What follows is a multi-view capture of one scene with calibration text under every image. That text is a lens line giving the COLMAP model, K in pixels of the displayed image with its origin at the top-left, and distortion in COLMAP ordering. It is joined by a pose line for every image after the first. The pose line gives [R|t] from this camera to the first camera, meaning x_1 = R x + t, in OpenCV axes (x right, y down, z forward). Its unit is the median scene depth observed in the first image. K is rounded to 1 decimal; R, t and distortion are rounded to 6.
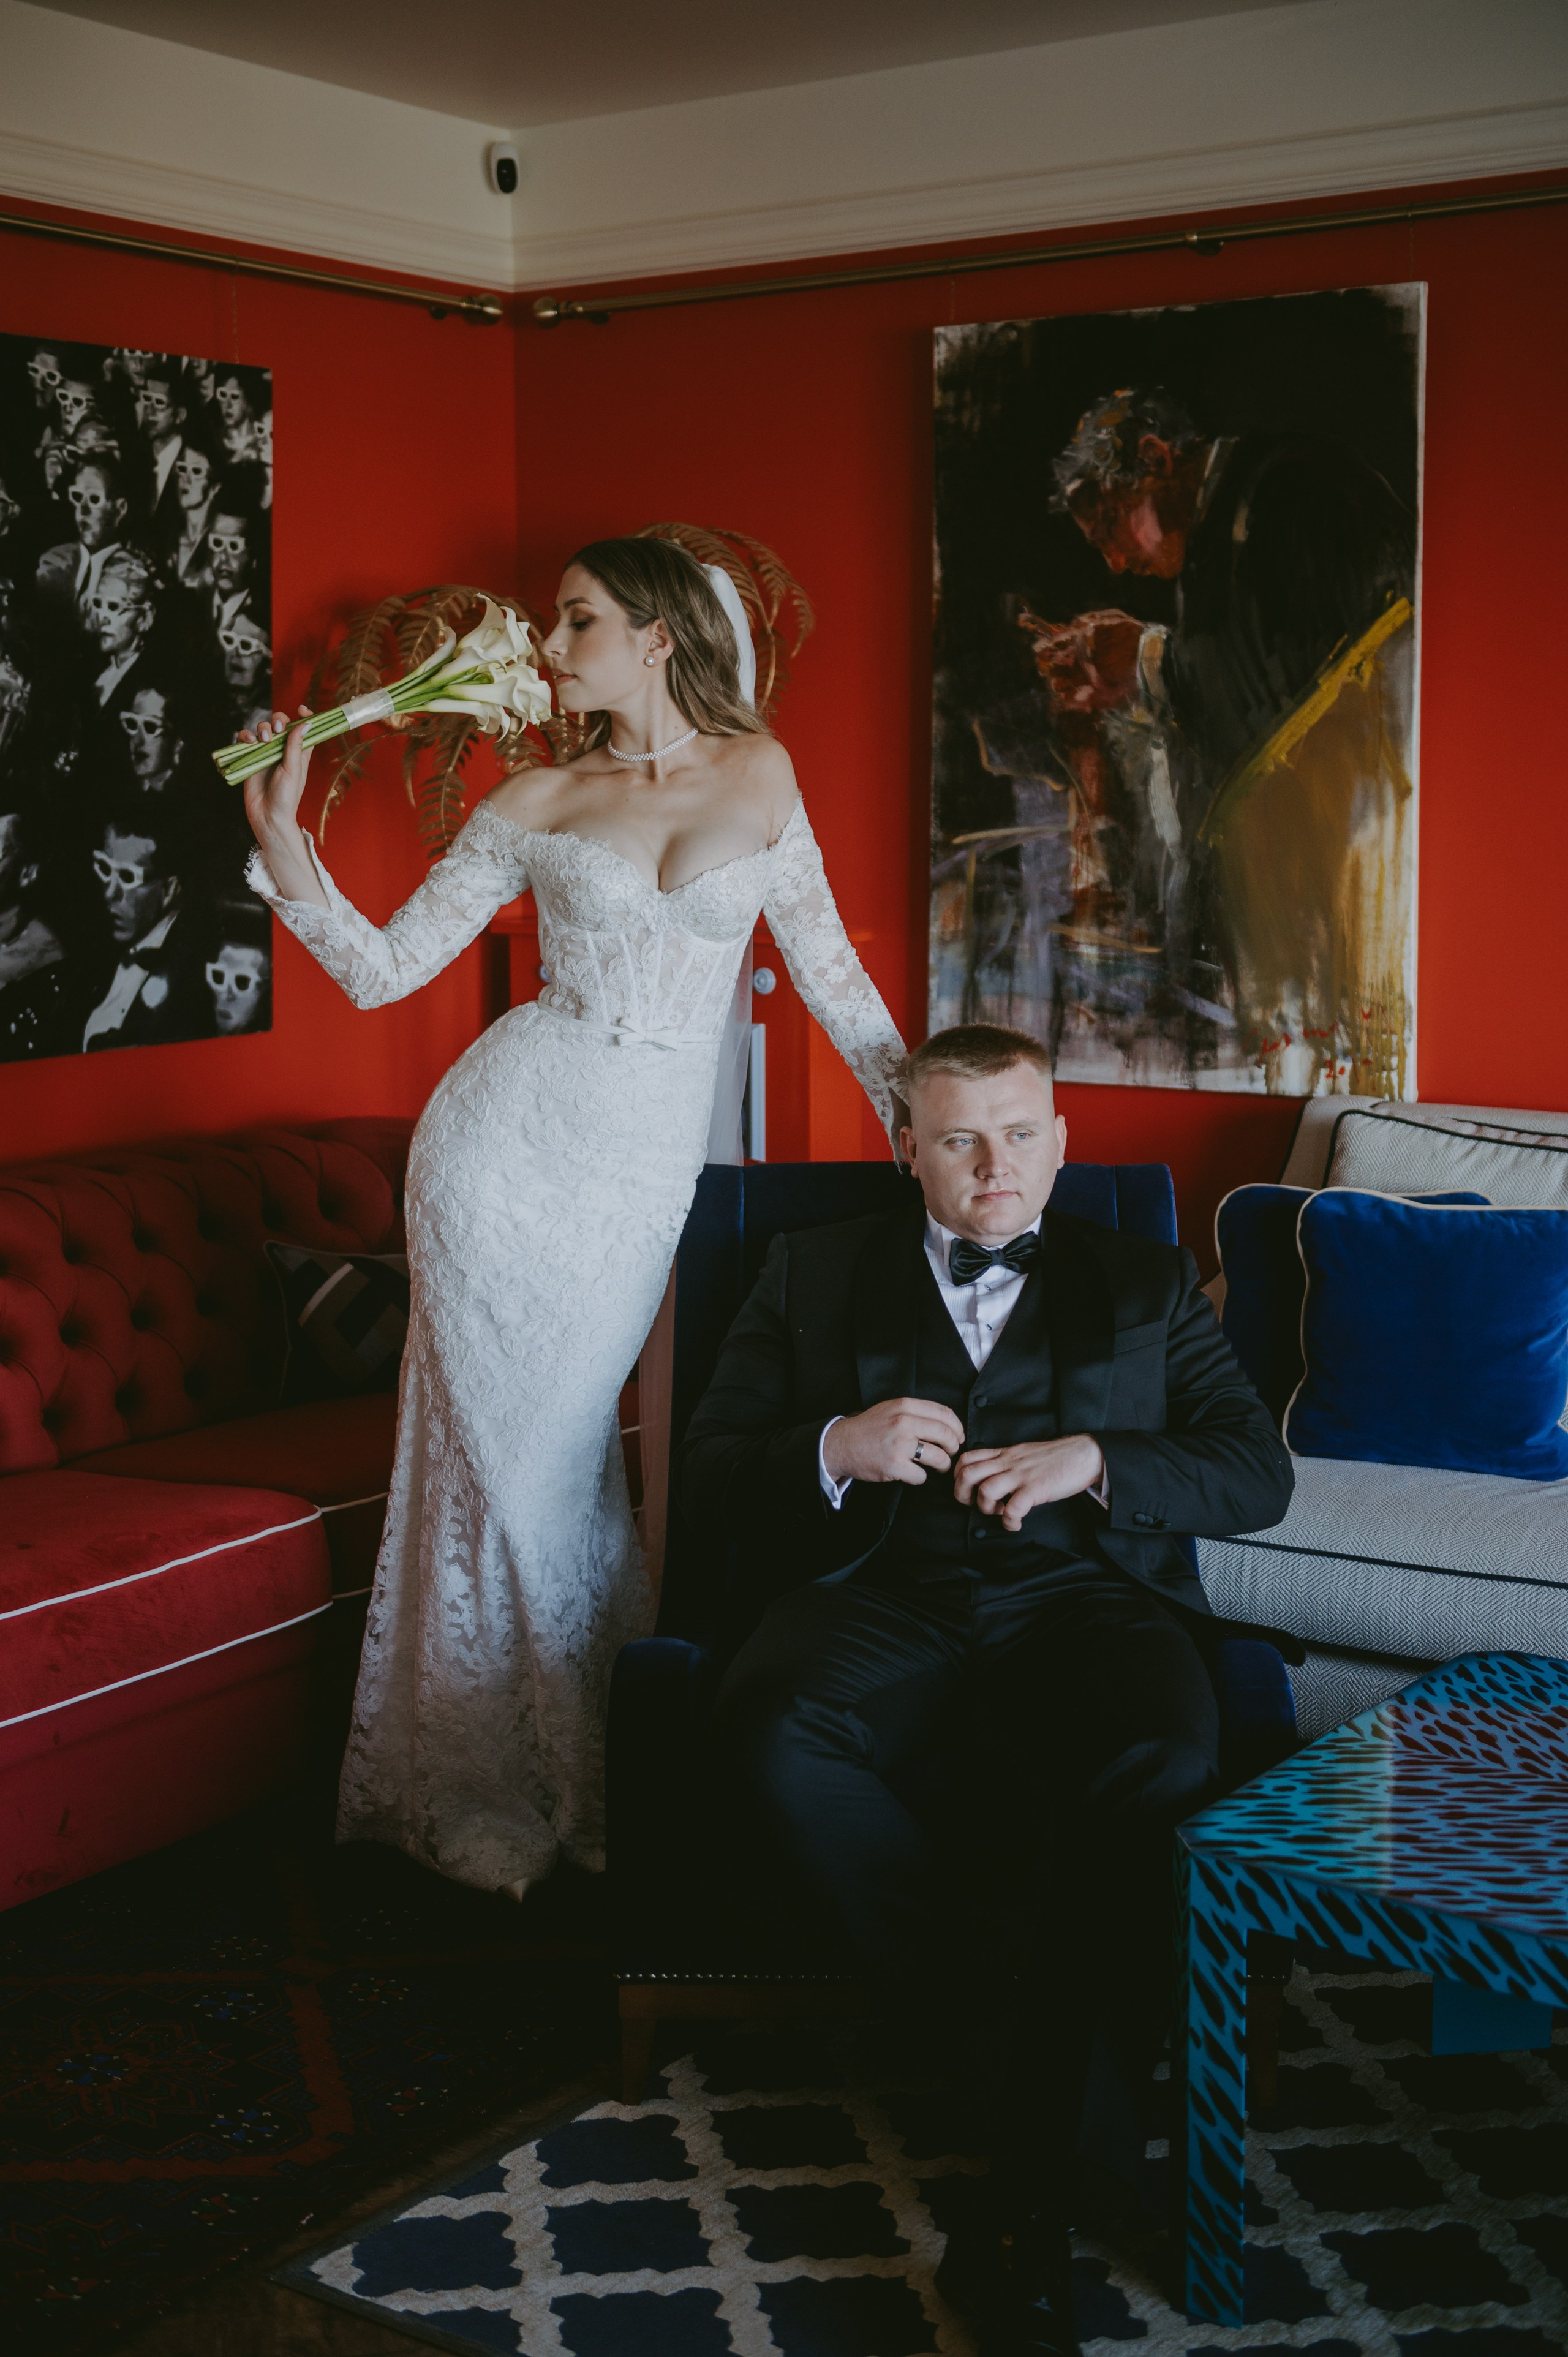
lens RADIAL K [[2951.5, 0, 782.5], [0, 2951.5, 1166.5], [0, 0, 1]] dist [0.005191, 0.015385]
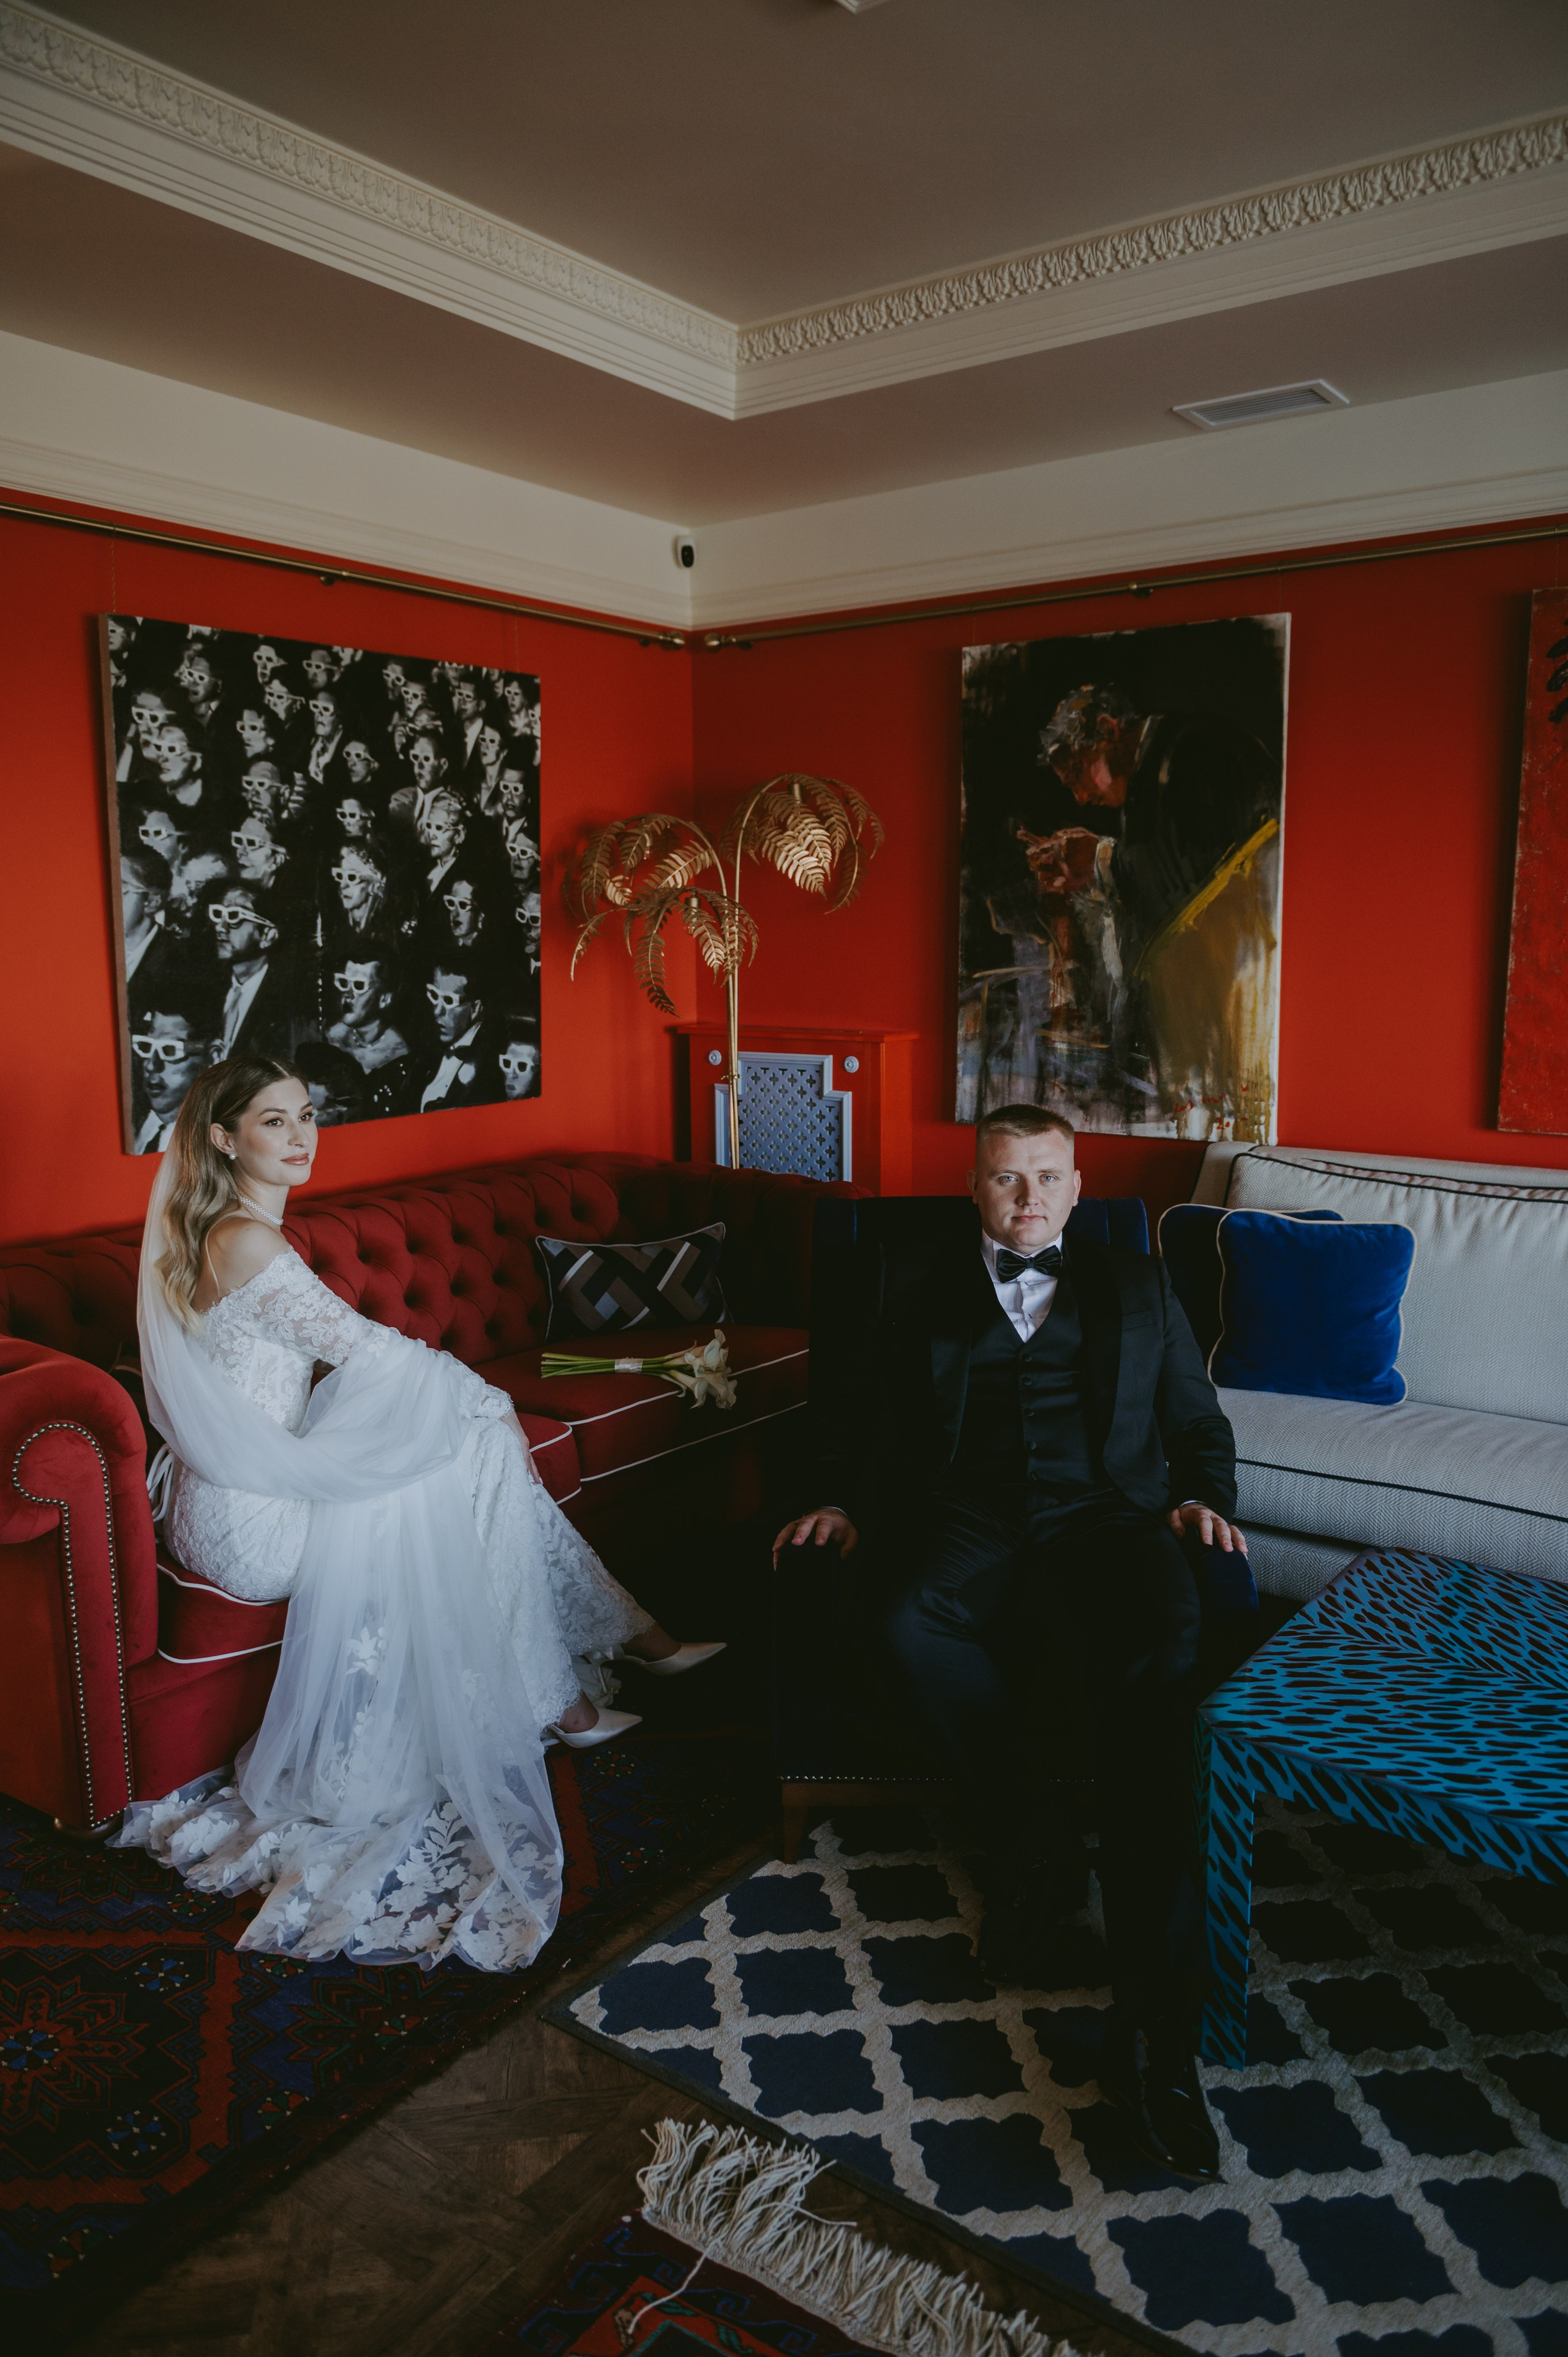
lens RADIAL K [[1636.3, 0, 797.9], [0, 1636.3, 1173.1], [0, 0, 1]] dist [-0.011694, -0.001441]
pose [[0.999856, -0.000041, -0.016999, -0.021721], [0.000322, 0.999864, 0.016502, -0.020831], [0.016996, -0.016505, 0.999719, 0.133290]]
